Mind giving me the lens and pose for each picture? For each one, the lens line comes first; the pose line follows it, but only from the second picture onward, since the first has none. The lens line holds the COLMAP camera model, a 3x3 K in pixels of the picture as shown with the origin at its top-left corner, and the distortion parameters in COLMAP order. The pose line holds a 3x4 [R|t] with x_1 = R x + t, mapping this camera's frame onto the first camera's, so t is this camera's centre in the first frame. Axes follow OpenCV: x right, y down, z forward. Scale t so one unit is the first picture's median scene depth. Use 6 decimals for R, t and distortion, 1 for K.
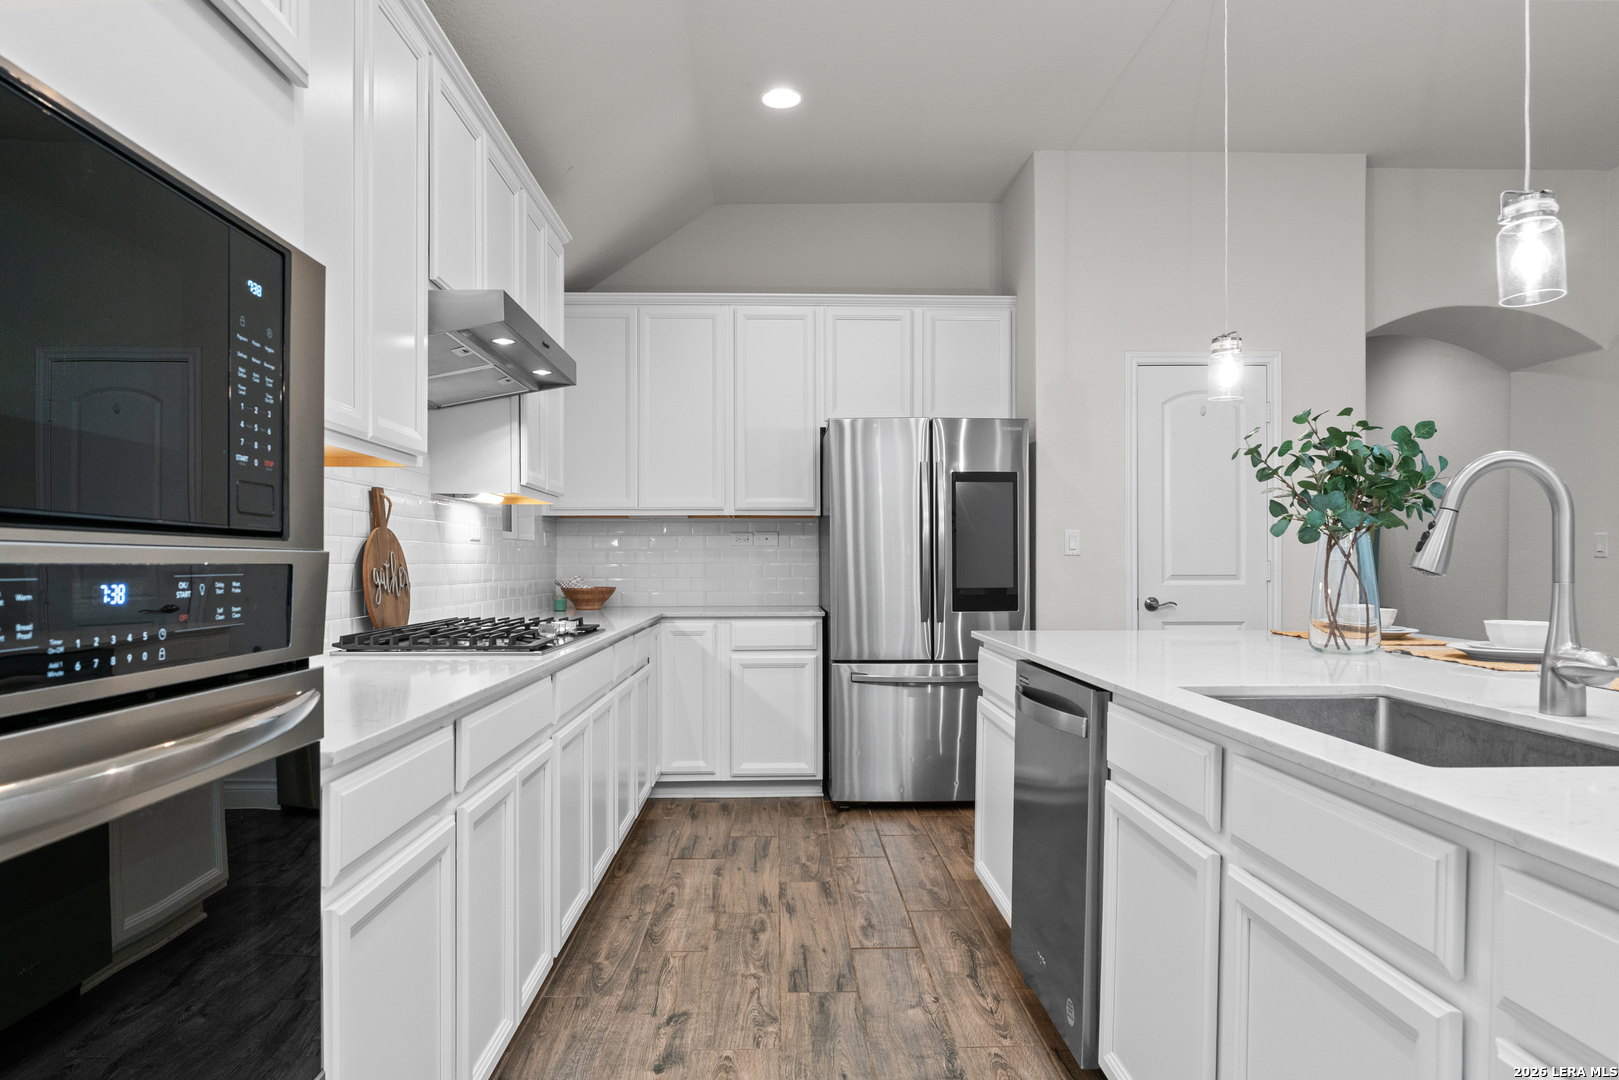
lens RADIAL K [[1002.0, 0, 806.6], [0, 1002.0, 557.4], [0, 0, 1]] dist [-0.002836, -0.000425]
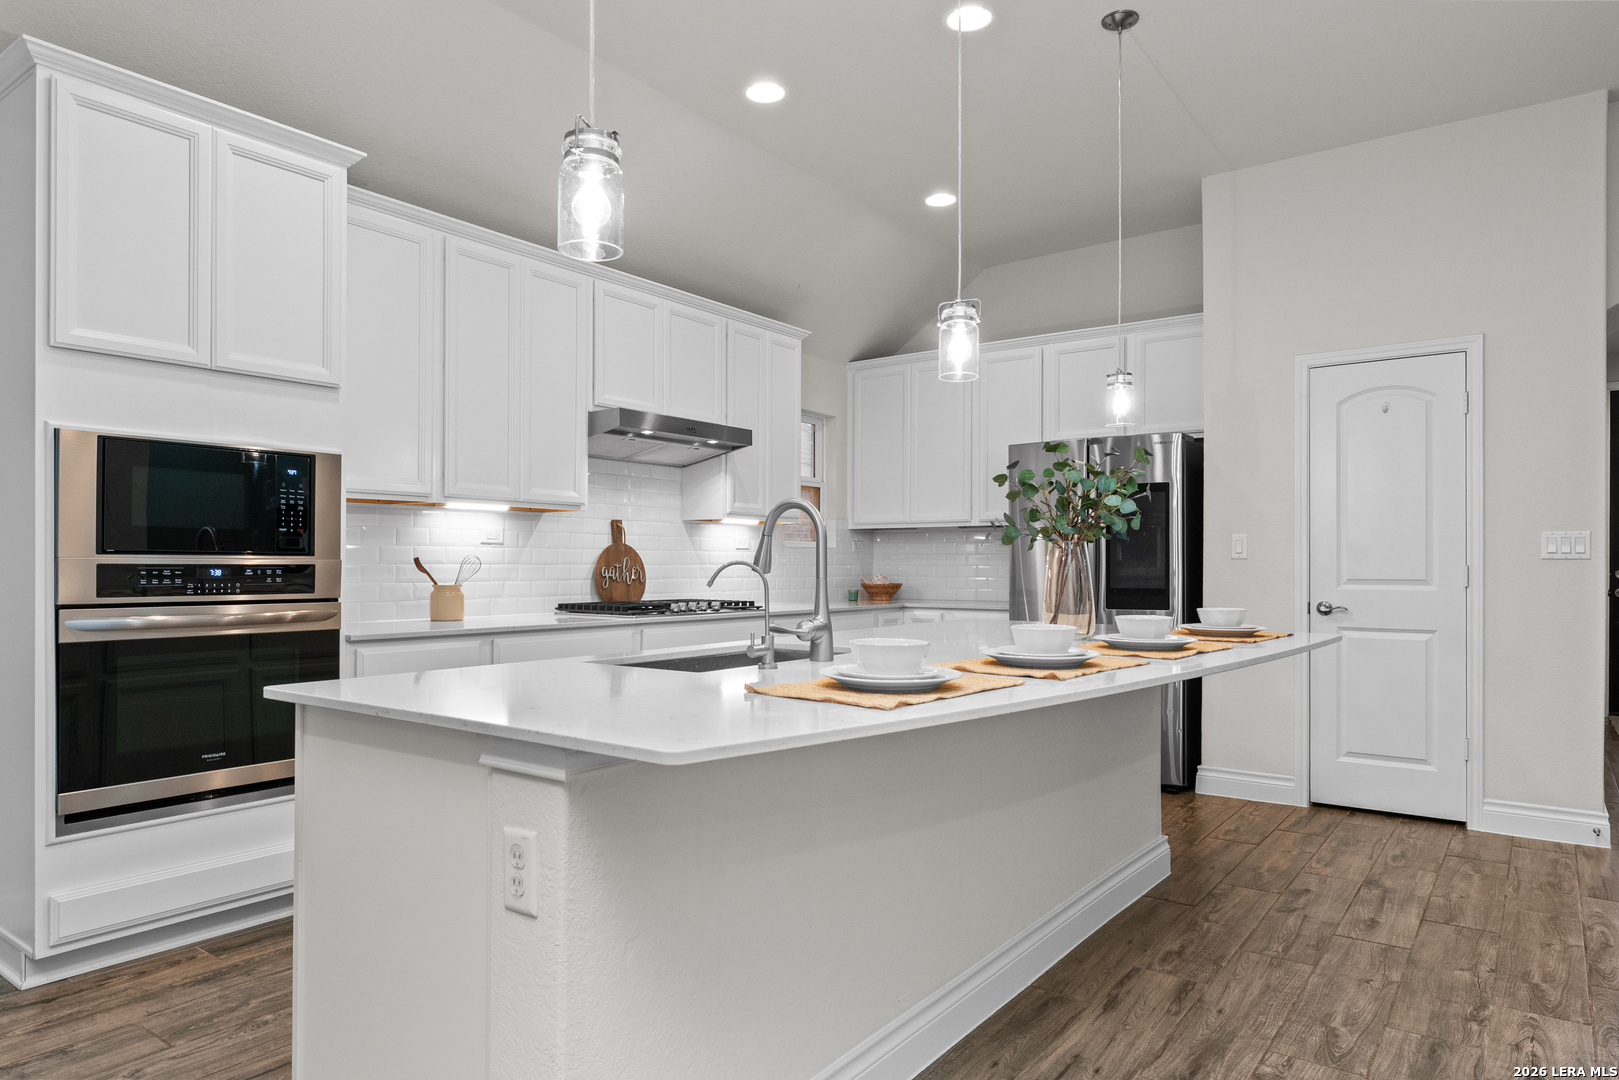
lens RADIAL K [[1002.0, 0, 812.2], [0, 1002.0, 557.6], [0, 0, 1]] dist [-0.002836, -0.000425]
pose [[0.787050, 0.000720, -0.616889, 0.760356], [-0.000891, 1.000000, 0.000031, -0.004553], [0.616889, 0.000525, 0.787050, -0.119531]]
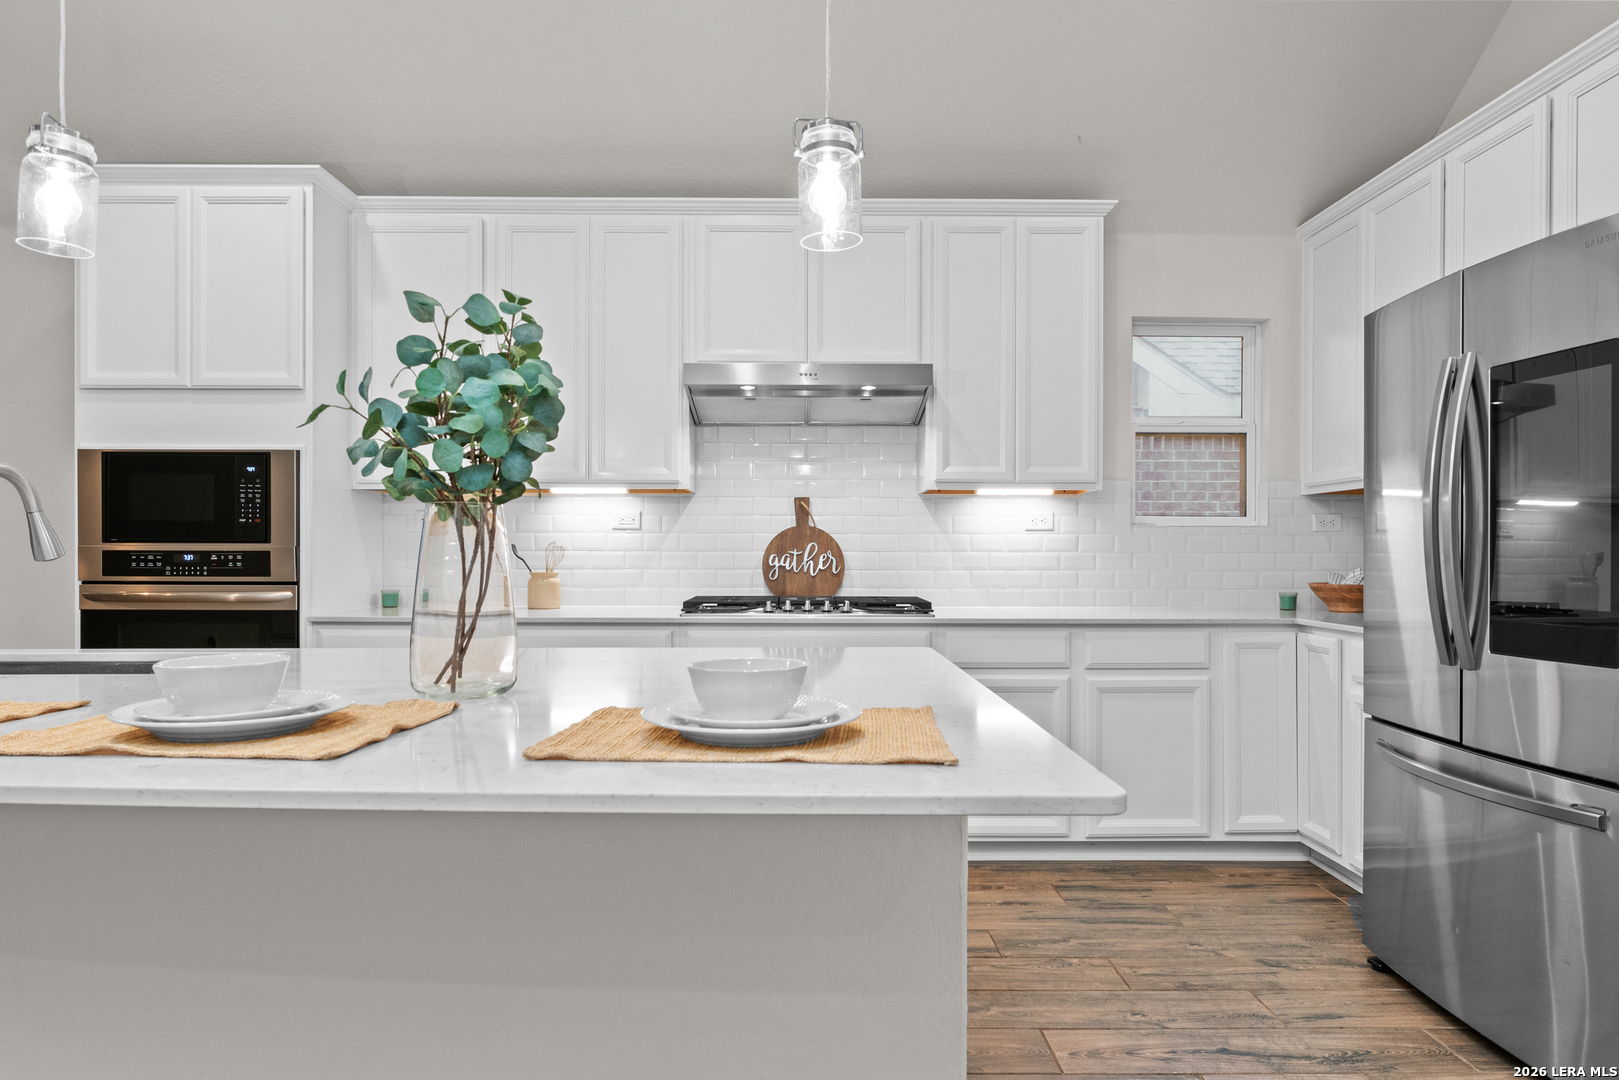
lens RADIAL K [[1002.0, 0, 808.8], [0, 1002.0, 548.1], [0, 0, 1]] dist [-0.002836, -0.000425]
pose [[-0.022597, -0.003125, -0.999740, 0.841113], [0.005198, 0.999981, -0.003243, 0.005652], [0.999731, -0.005270, -0.022580, 0.893483]]
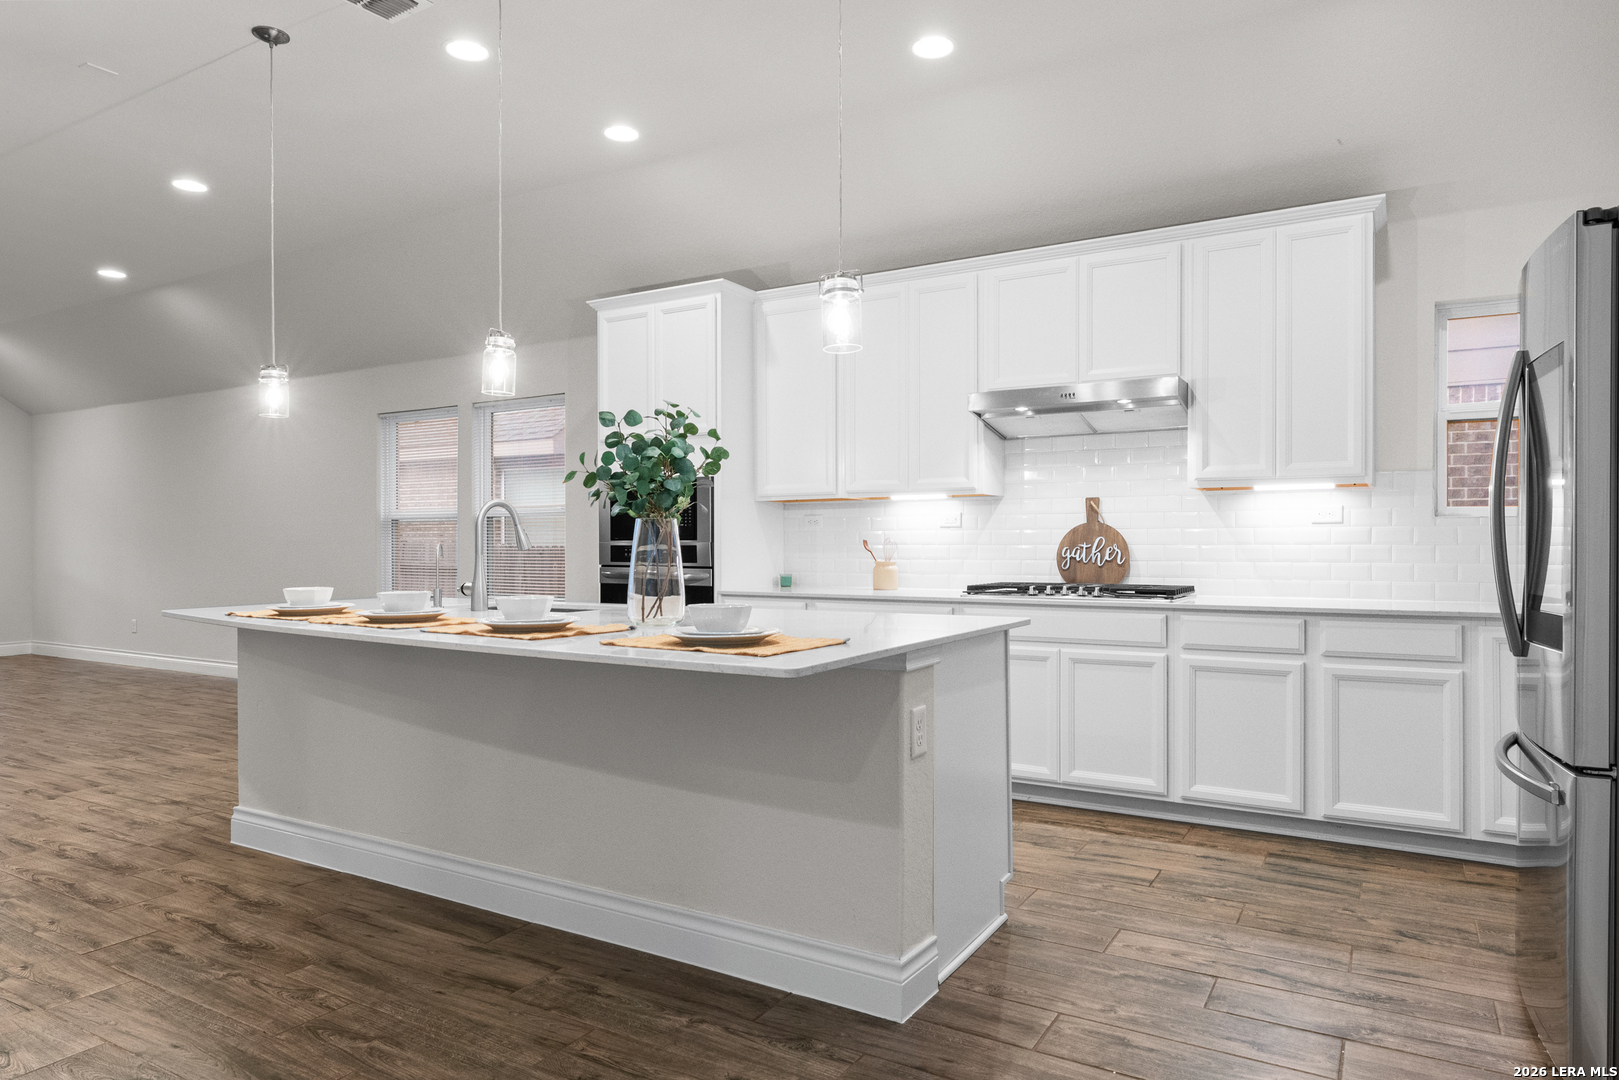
lens RADIAL K [[1002.0, 0, 803.0], [0, 1002.0, 544.1], [0, 0, 1]] dist [-0.002836, -0.000425]
pose [[-0.539805, 0.000910, -0.841790, 1.013991], [0.007638, 0.999964, -0.003817, 0.007205], [0.841755, -0.008490, -0.539792, 1.268570]]
